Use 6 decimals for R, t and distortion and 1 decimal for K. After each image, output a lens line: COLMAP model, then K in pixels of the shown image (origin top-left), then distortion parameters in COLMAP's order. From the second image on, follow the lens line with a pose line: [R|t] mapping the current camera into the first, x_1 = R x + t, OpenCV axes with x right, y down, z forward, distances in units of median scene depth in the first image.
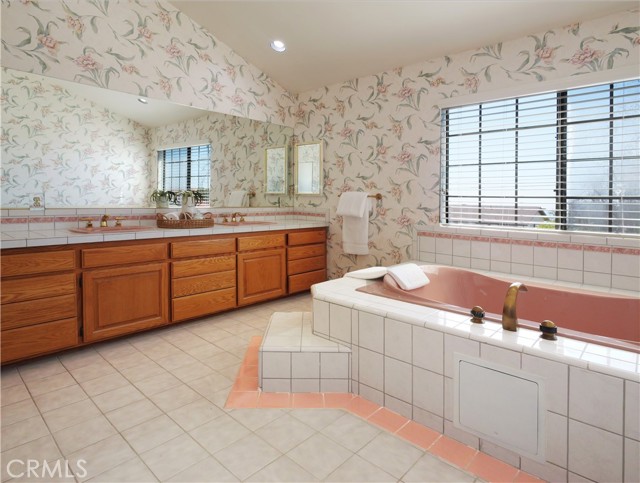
lens RADIAL K [[361.4, 0, 322.0], [0, 361.4, 230.5], [0, 0, 1]] dist [-0.007340, -0.000044]
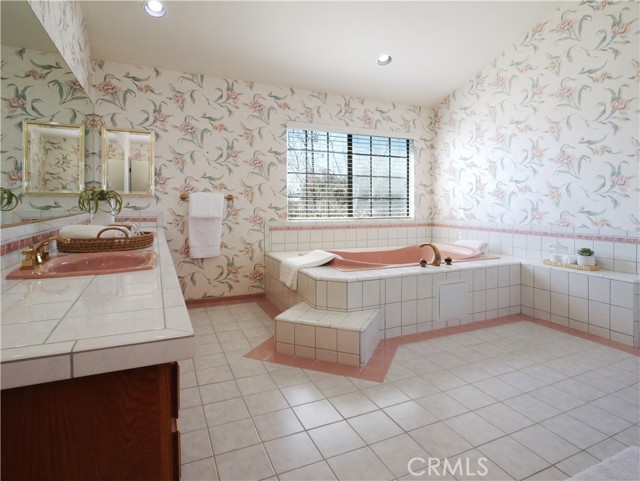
lens RADIAL K [[361.4, 0, 322.0], [0, 361.4, 229.5], [0, 0, 1]] dist [-0.007340, -0.000044]
pose [[0.391310, -0.086892, 0.916148, -0.742366], [0.080645, 0.994940, 0.059919, -0.046487], [-0.916719, 0.050436, 0.396337, 0.373616]]
